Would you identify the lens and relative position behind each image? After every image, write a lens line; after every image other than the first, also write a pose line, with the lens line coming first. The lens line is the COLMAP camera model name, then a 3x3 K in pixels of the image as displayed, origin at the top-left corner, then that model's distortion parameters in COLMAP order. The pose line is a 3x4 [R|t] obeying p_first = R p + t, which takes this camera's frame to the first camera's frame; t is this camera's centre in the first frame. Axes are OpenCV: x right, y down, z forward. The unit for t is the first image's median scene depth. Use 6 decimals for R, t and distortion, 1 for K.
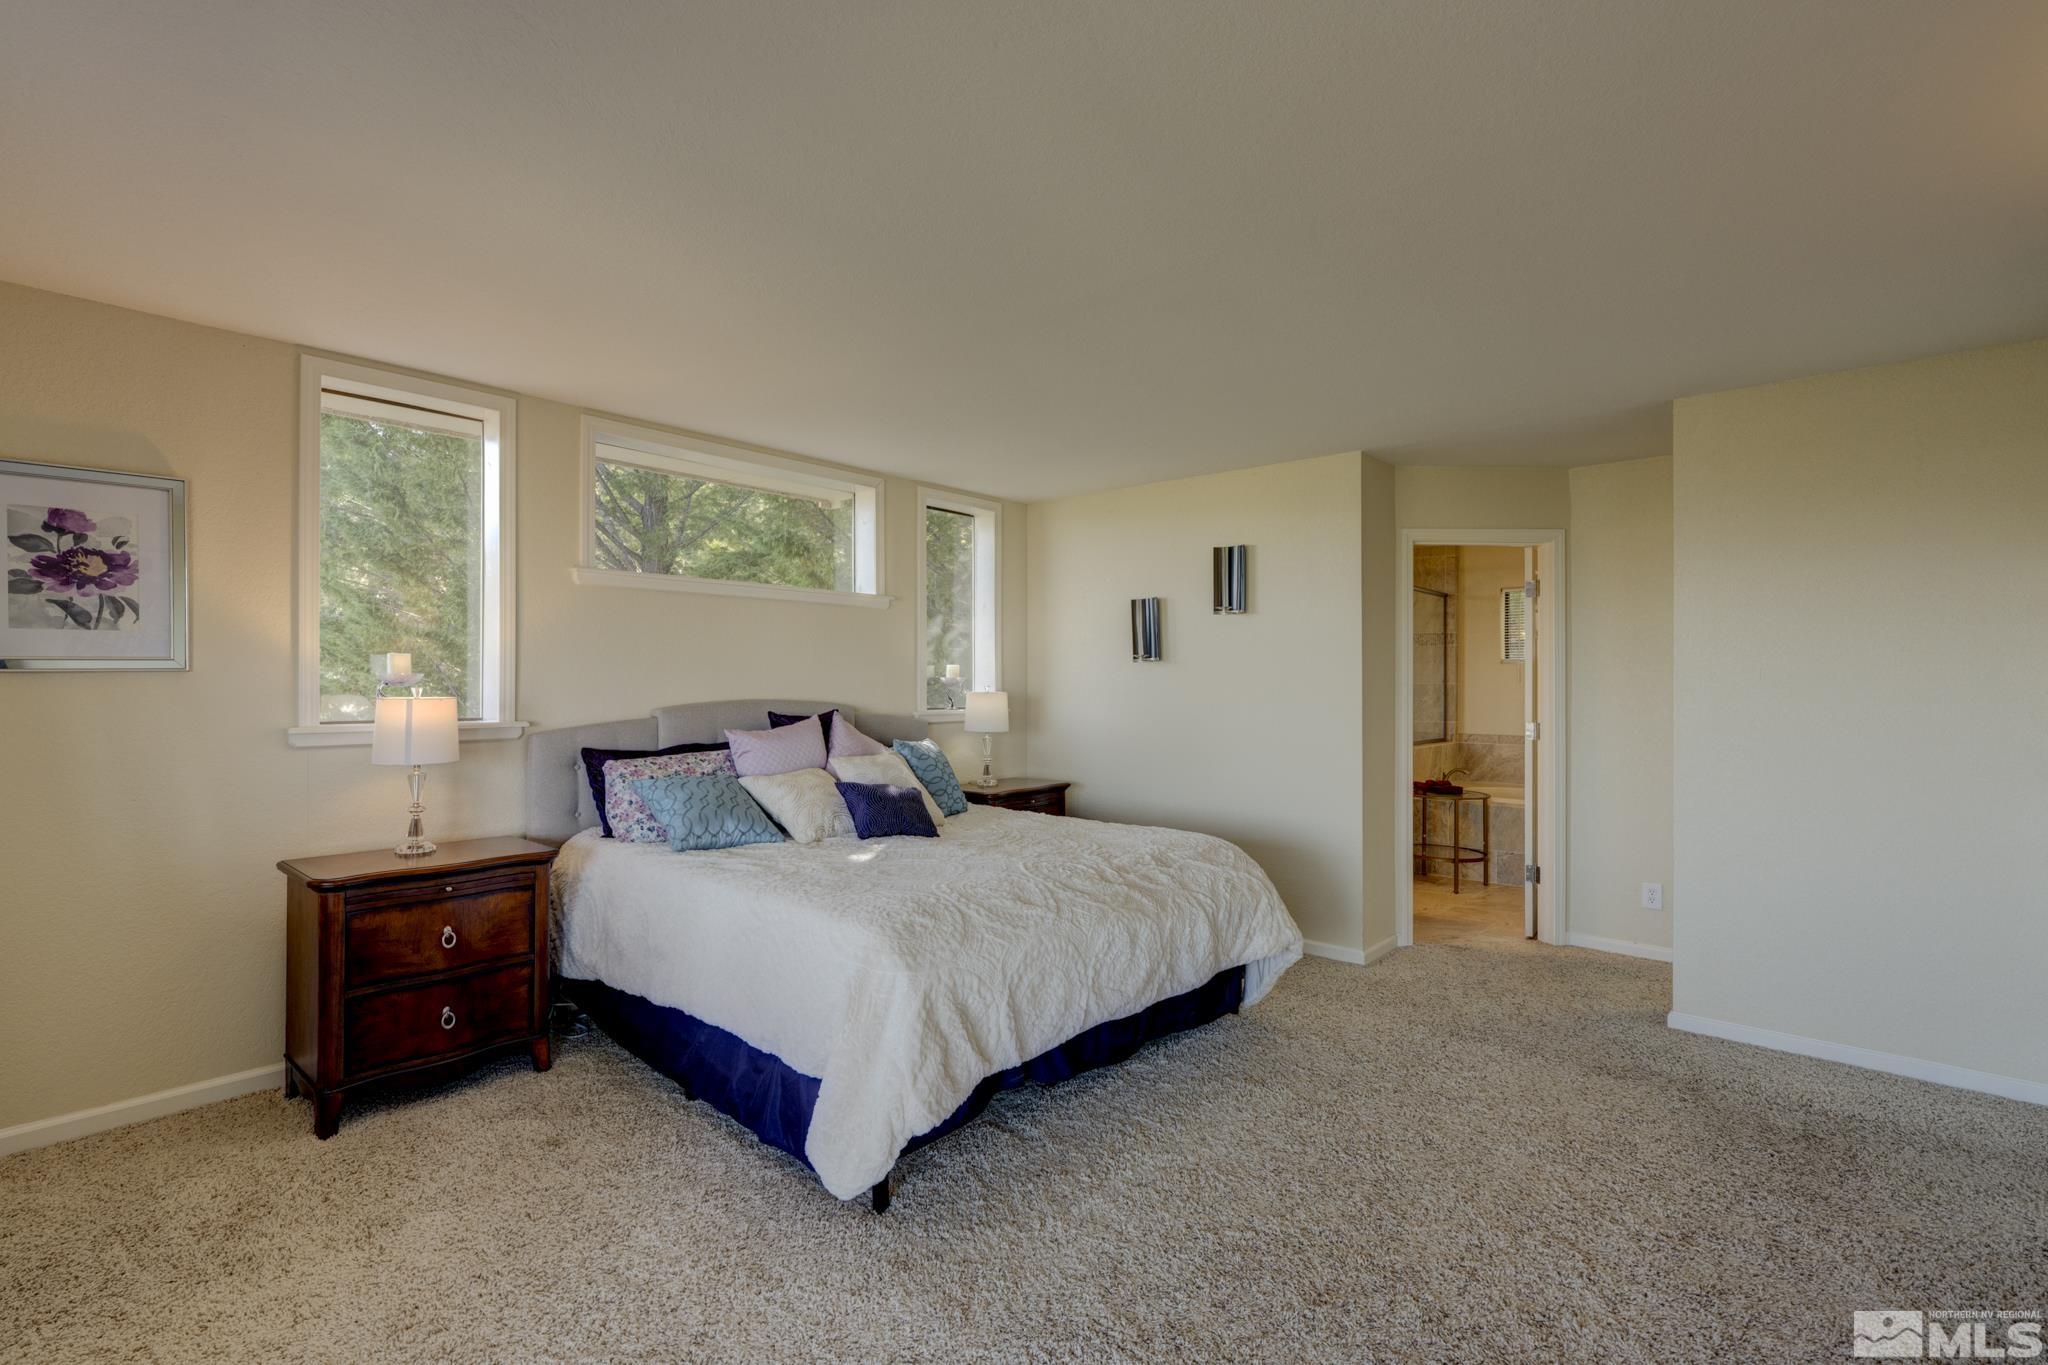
lens RADIAL K [[889.2, 0, 1023.6], [0, 889.2, 681.8], [0, 0, 1]] dist [-0.012489, -0.000188]
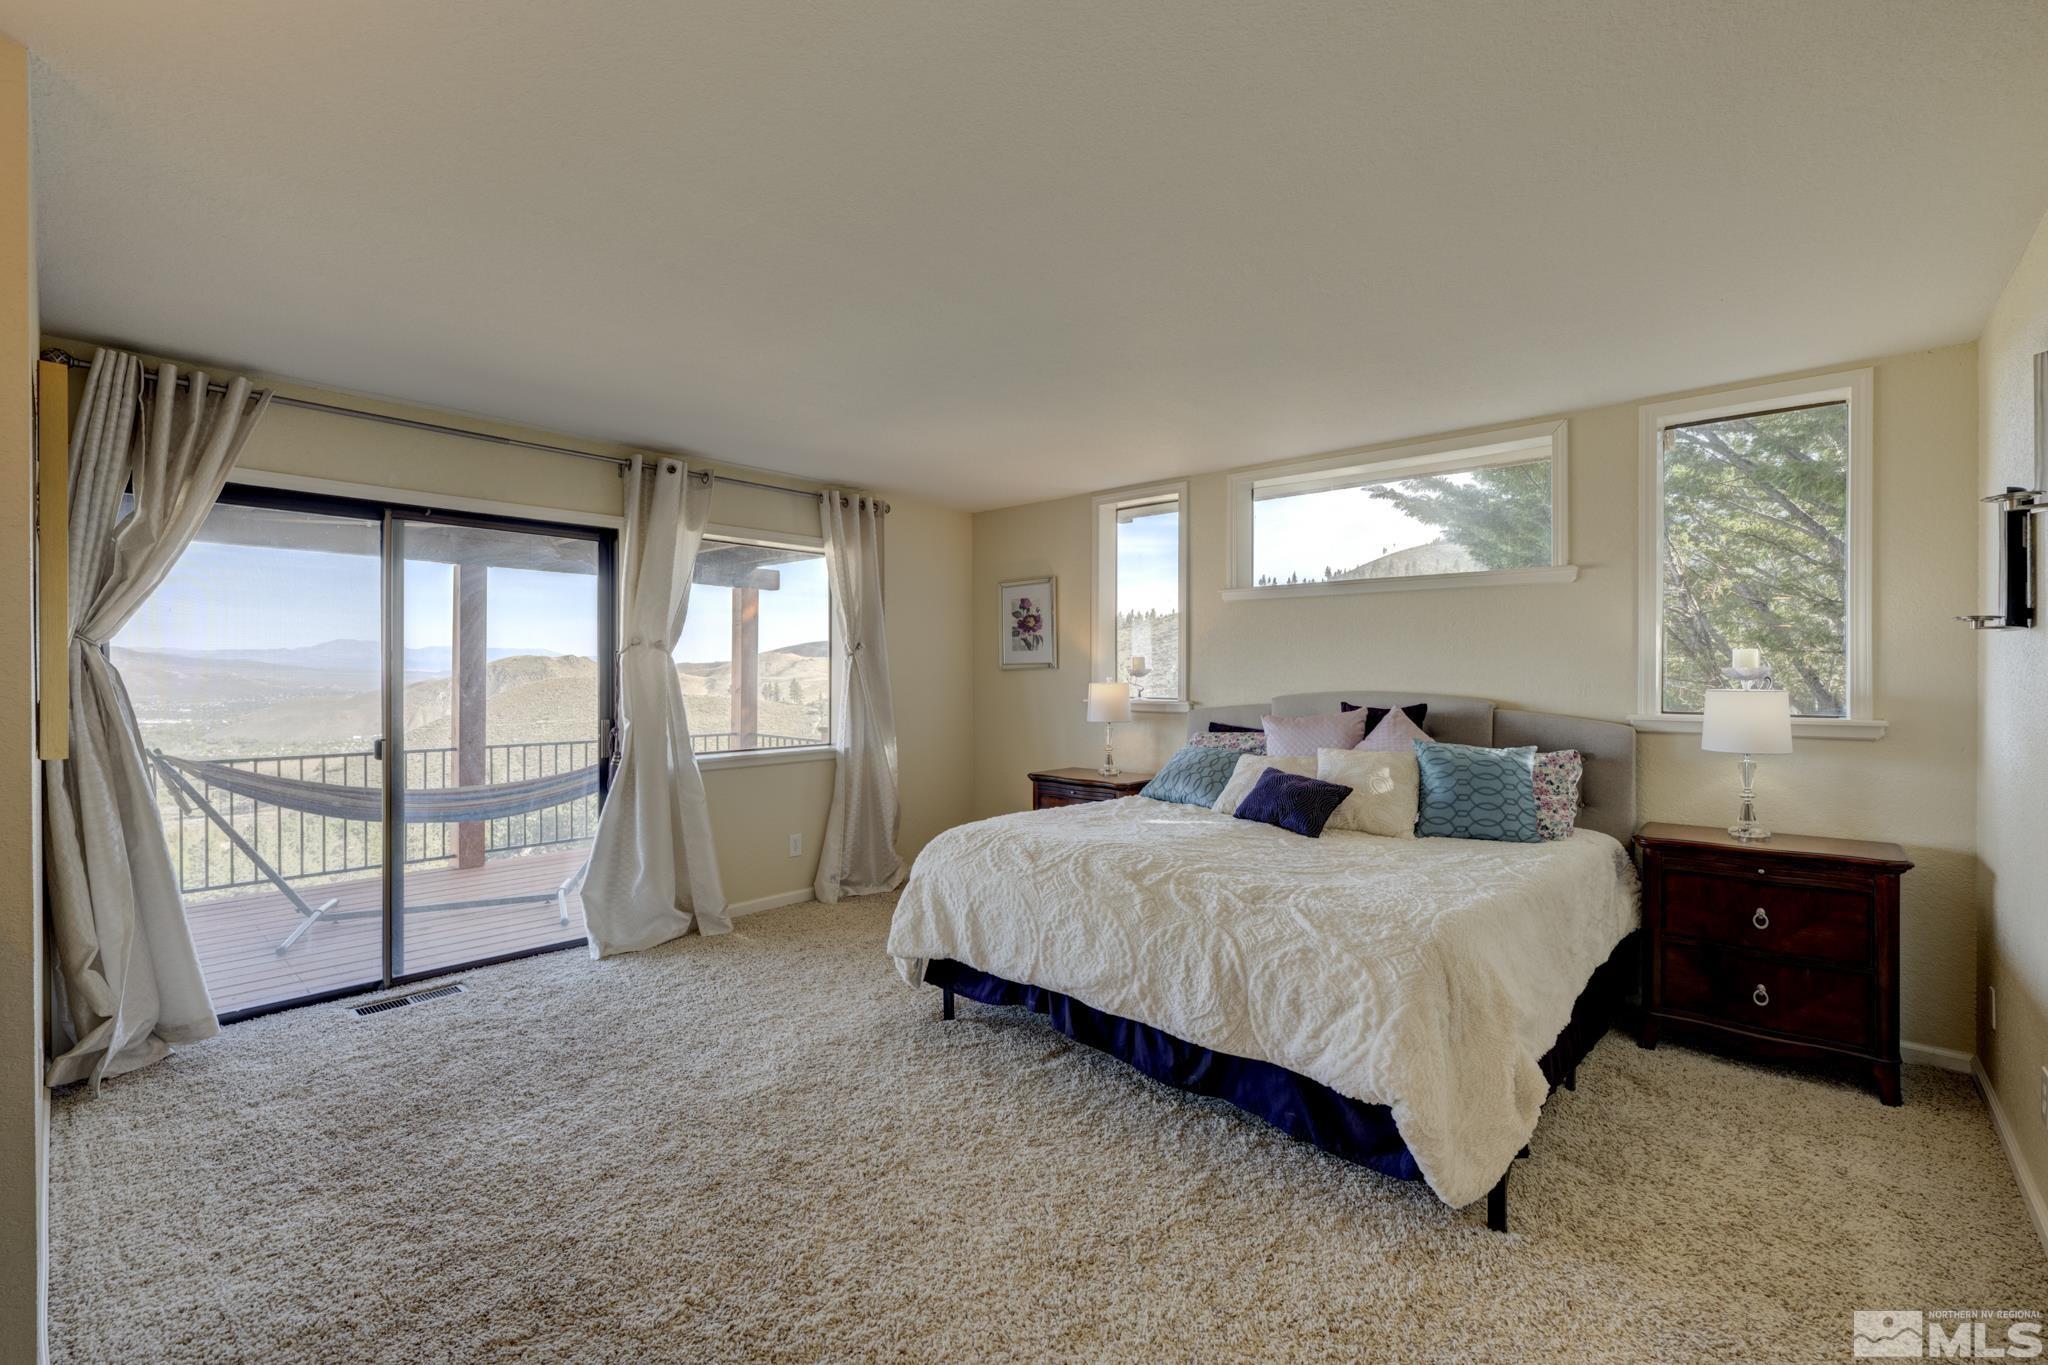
lens RADIAL K [[827.2, 0, 1023.5], [0, 827.2, 687.5], [0, 0, 1]] dist [0.002506, 0.000290]
pose [[0.041245, 0.016172, -0.999018, 1.020614], [-0.000745, 0.999869, 0.016155, 0.000595], [0.999149, 0.000078, 0.041252, 0.865856]]
